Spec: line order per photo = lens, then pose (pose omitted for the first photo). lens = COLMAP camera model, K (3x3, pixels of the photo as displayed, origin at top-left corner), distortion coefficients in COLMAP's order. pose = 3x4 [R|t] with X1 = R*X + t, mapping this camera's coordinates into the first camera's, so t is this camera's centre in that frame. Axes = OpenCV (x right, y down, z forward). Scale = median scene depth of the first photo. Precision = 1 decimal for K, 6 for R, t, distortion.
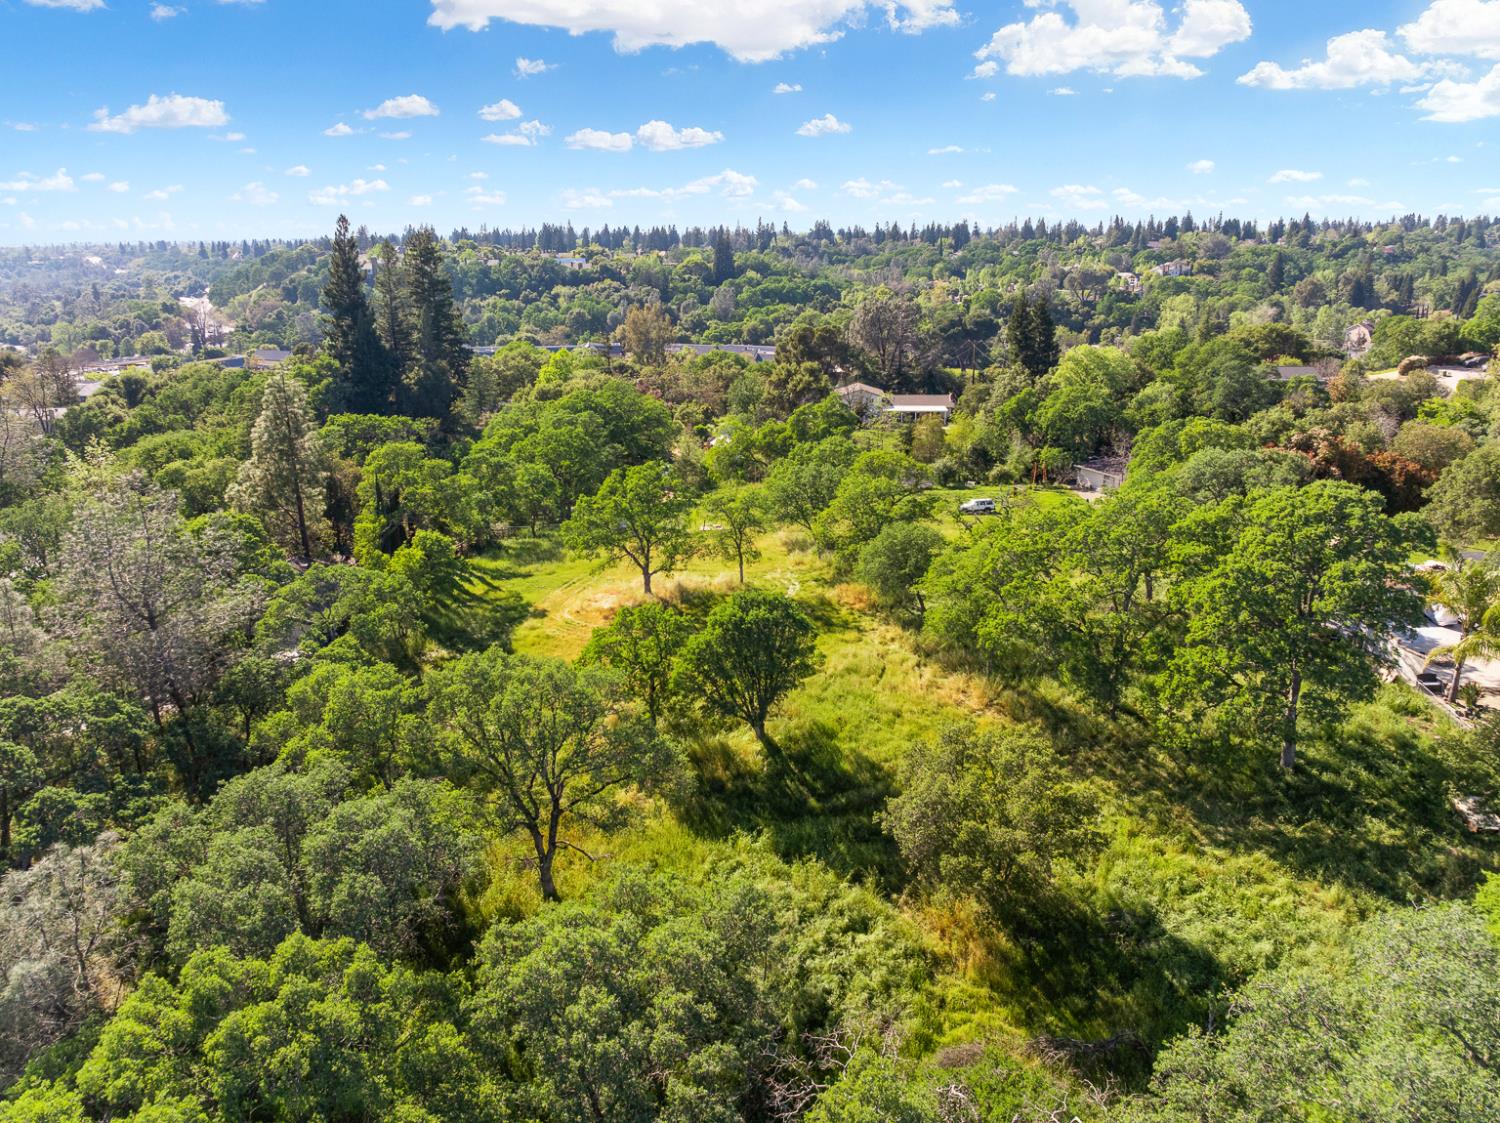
lens RADIAL K [[1050.2, 0, 750.9], [0, 1050.2, 556.2], [0, 0, 1]] dist [-0.042070, 0.006511]
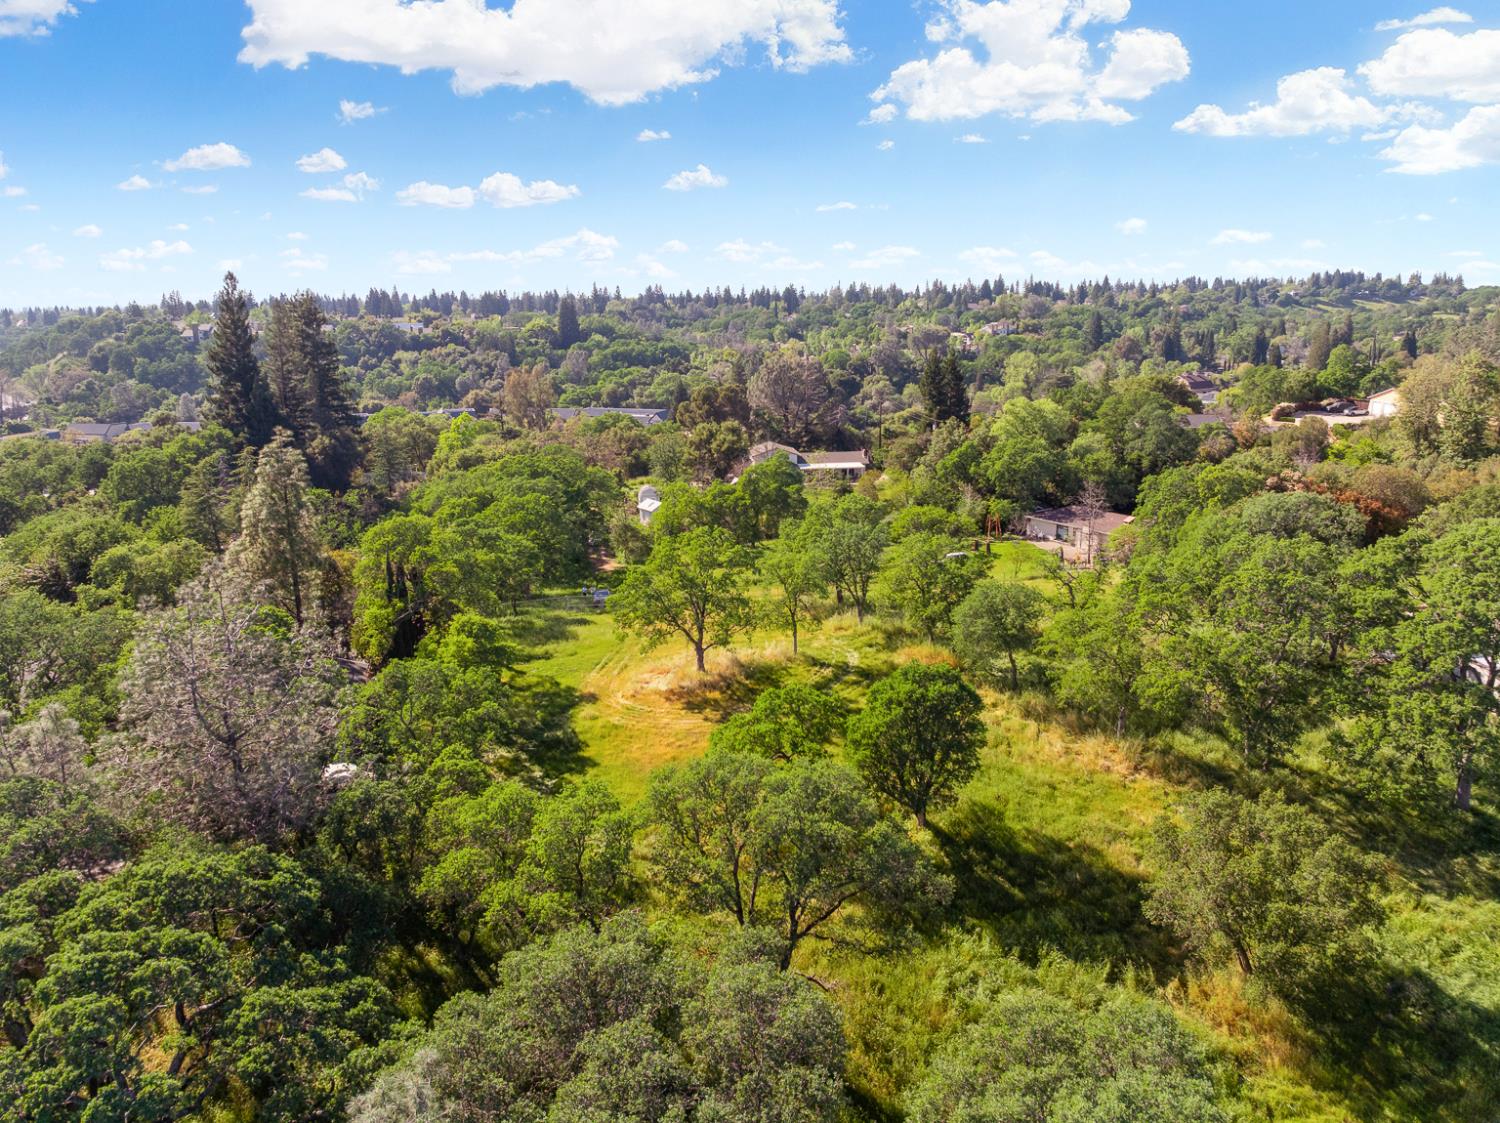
lens RADIAL K [[1050.2, 0, 748.7], [0, 1050.2, 554.7], [0, 0, 1]] dist [-0.042070, 0.006511]
pose [[0.986017, -0.041082, 0.161501, -0.035153], [0.050635, 0.997175, -0.055486, -0.002168], [-0.158766, 0.062888, 0.985311, 0.015076]]
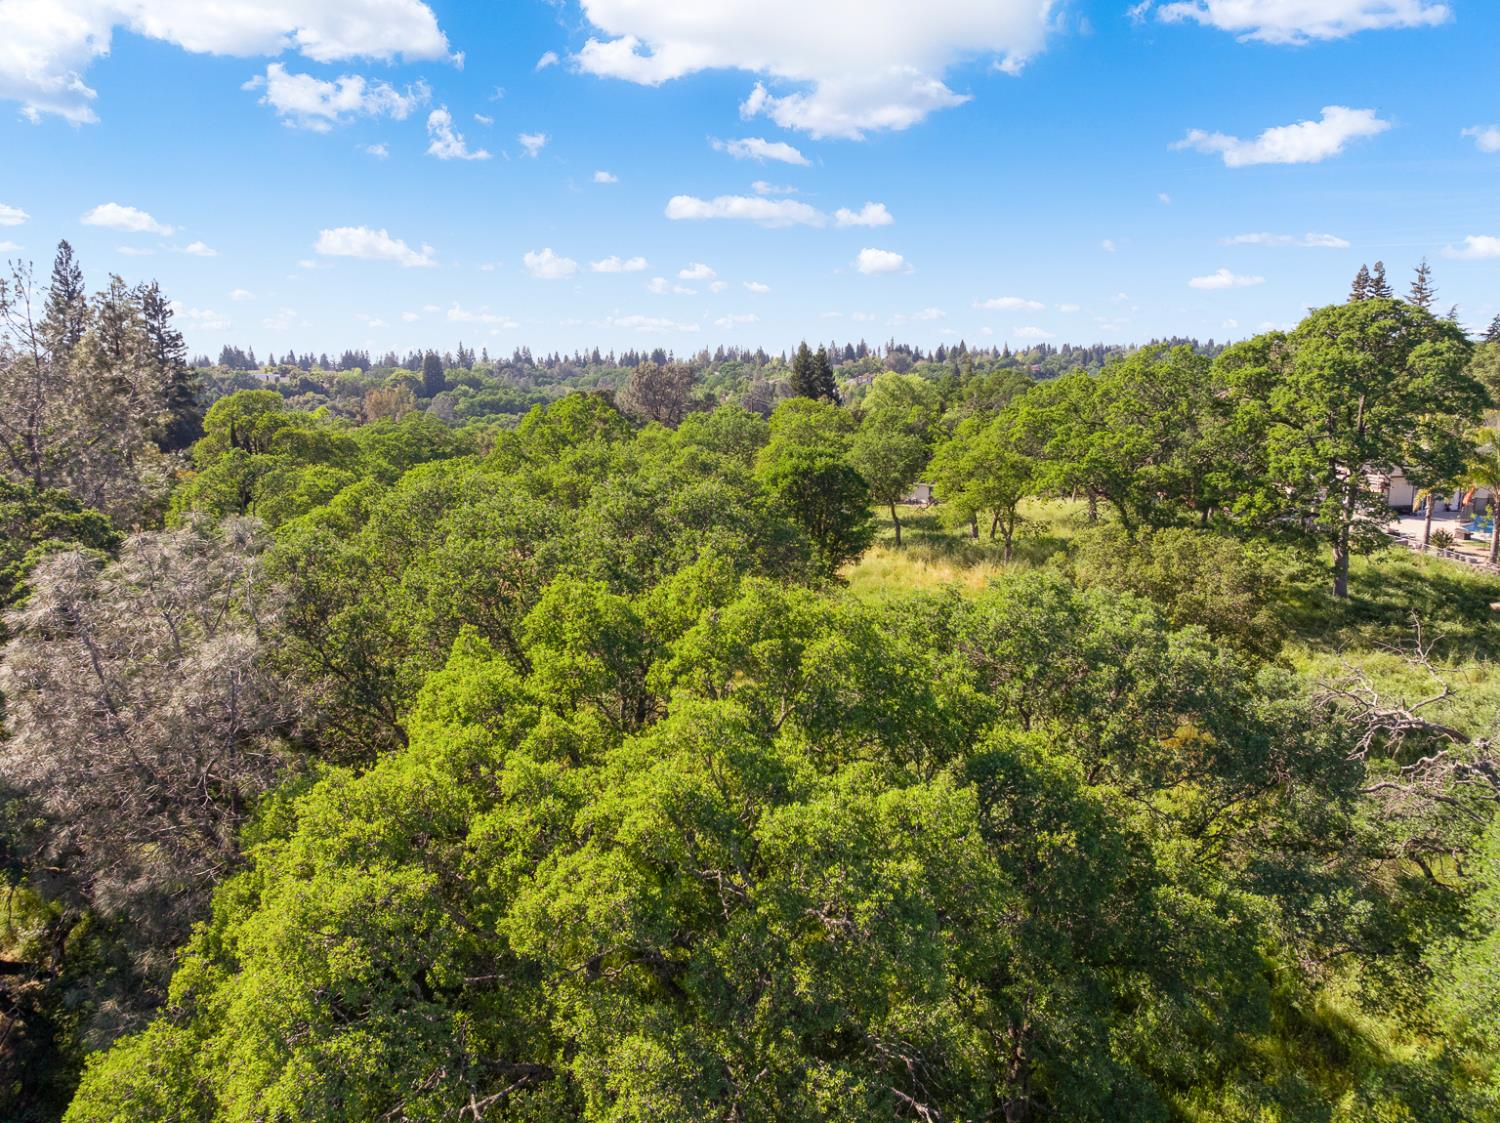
lens RADIAL K [[1050.2, 0, 747.4], [0, 1050.2, 560.8], [0, 0, 1]] dist [-0.042070, 0.006511]
pose [[0.958555, -0.049603, 0.280555, -0.036088], [0.083818, 0.990246, -0.111295, 0.027082], [-0.272298, 0.130198, 0.953364, 0.023403]]
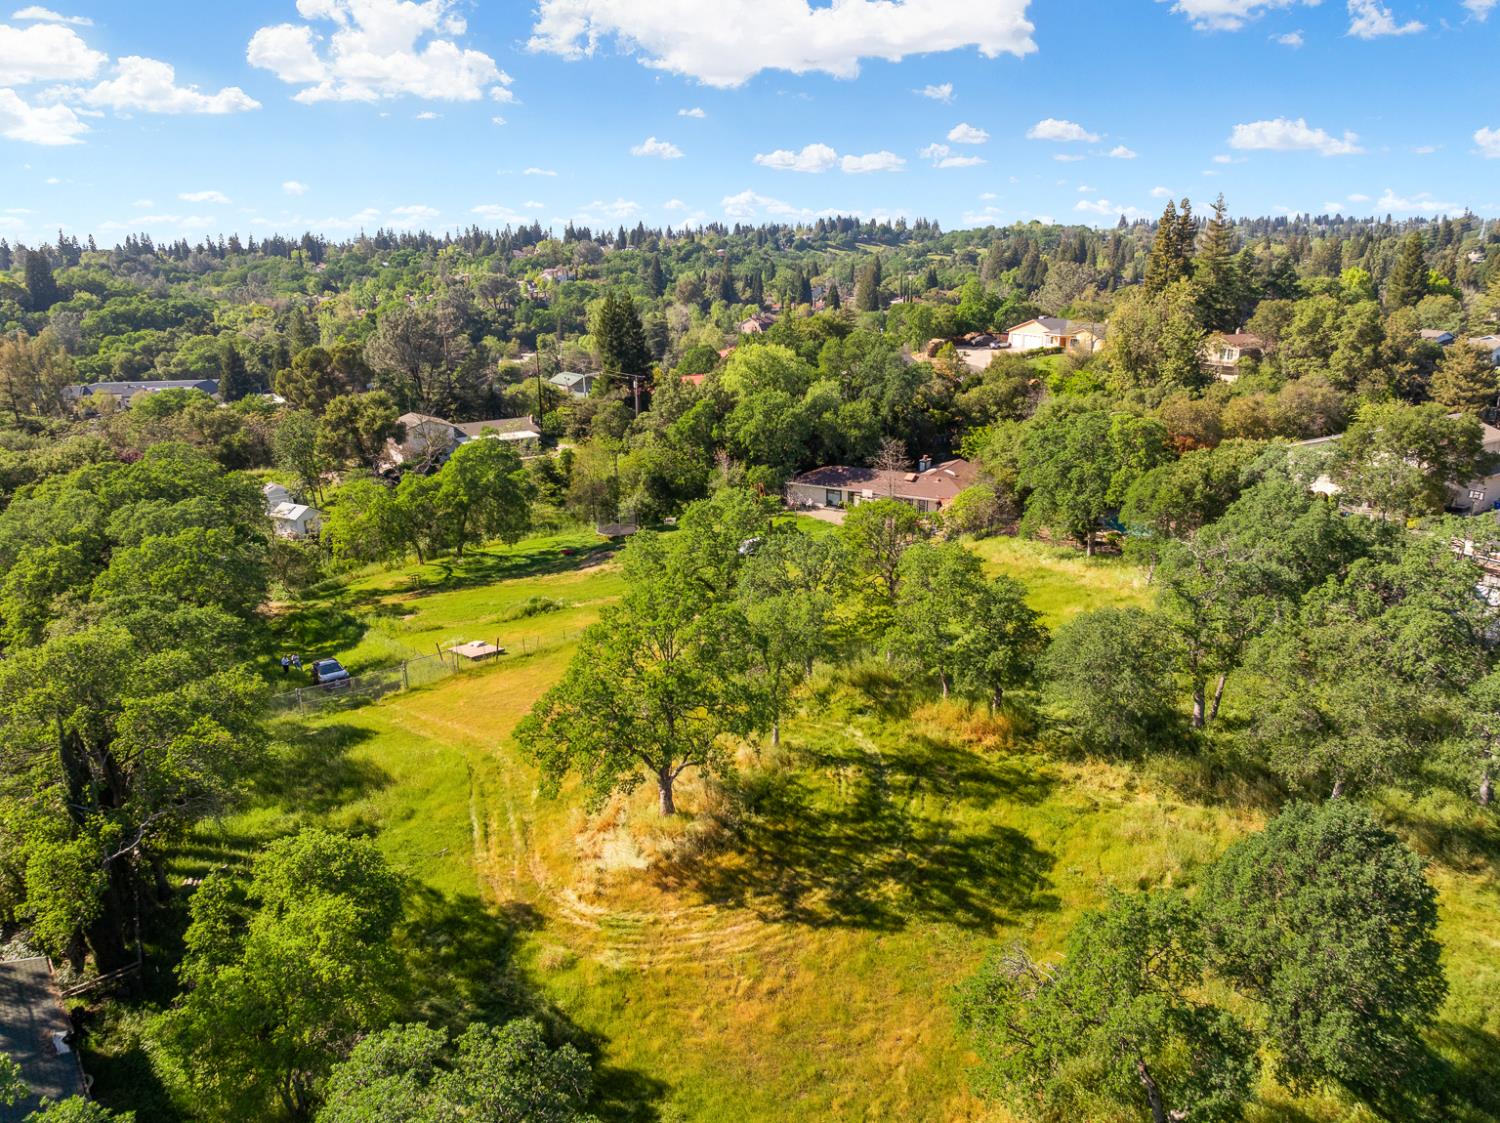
lens RADIAL K [[1050.2, 0, 743.5], [0, 1050.2, 559.0], [0, 0, 1]] dist [-0.042070, 0.006511]
pose [[0.823231, -0.164399, 0.543381, -0.060512], [0.169736, 0.984647, 0.040750, -0.019750], [-0.541738, 0.058684, 0.838497, 0.088206]]
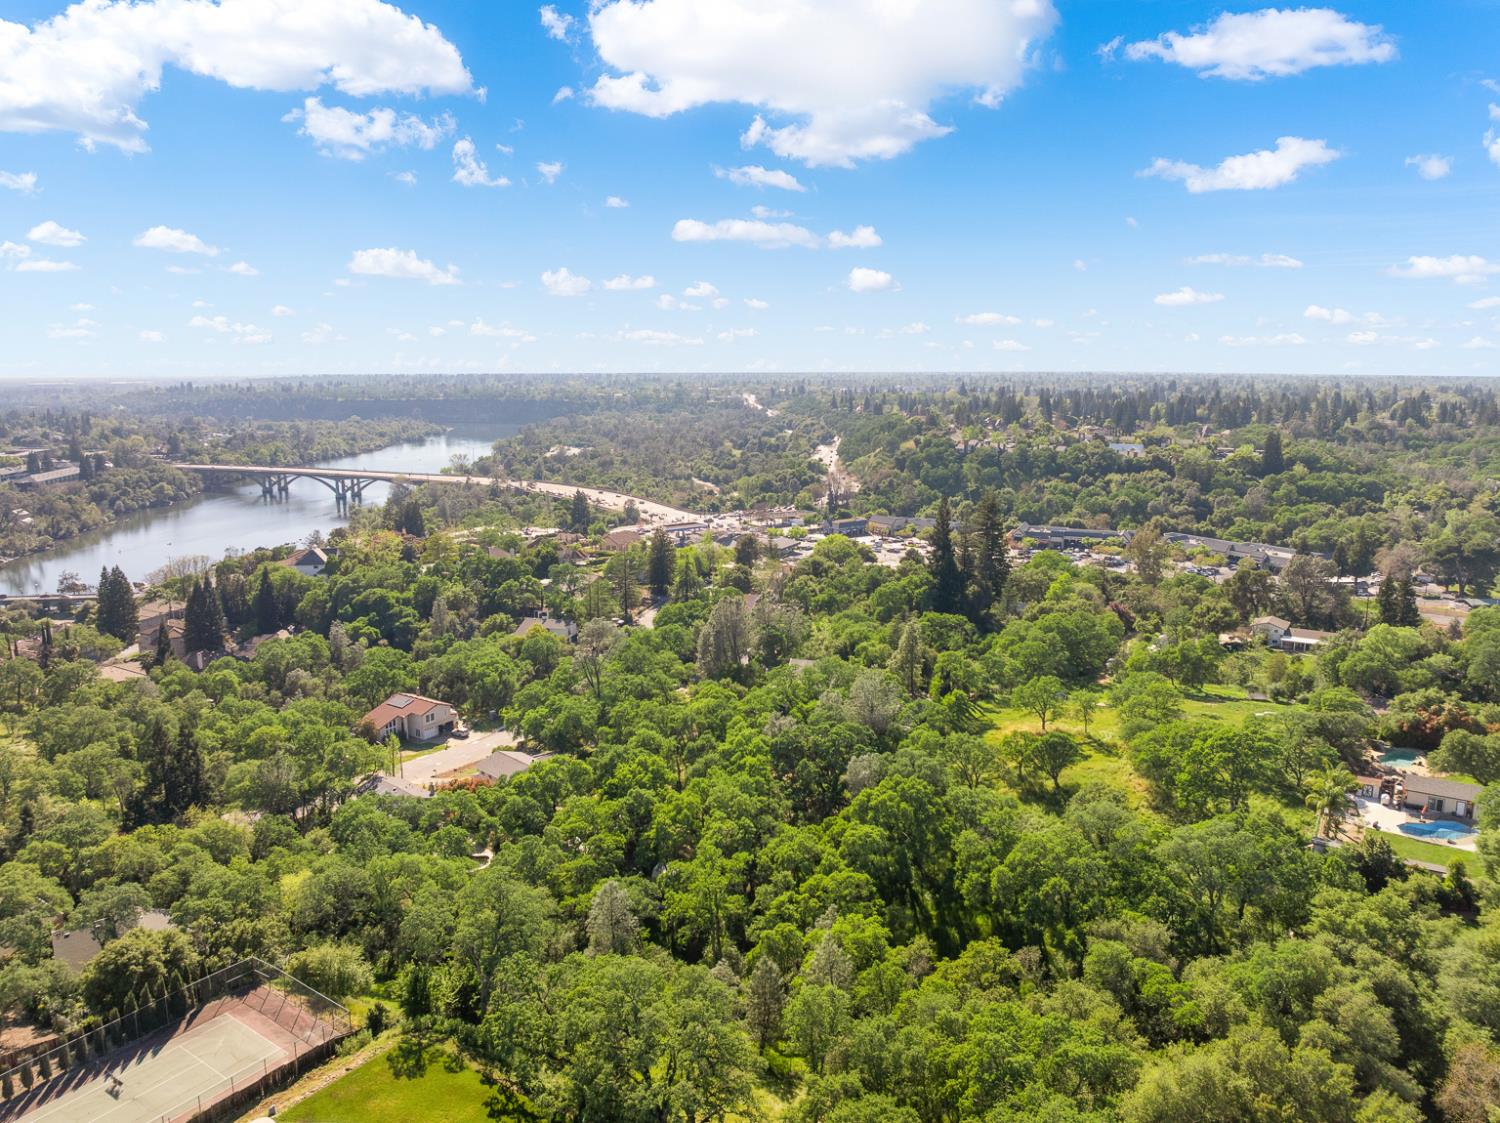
lens RADIAL K [[1050.2, 0, 749.1], [0, 1050.2, 563.2], [0, 0, 1]] dist [-0.042070, 0.006511]
pose [[0.856838, 0.098276, -0.506132, 0.087235], [-0.154188, 0.985583, -0.069655, -0.011925], [0.491990, 0.137722, 0.859638, -0.251973]]
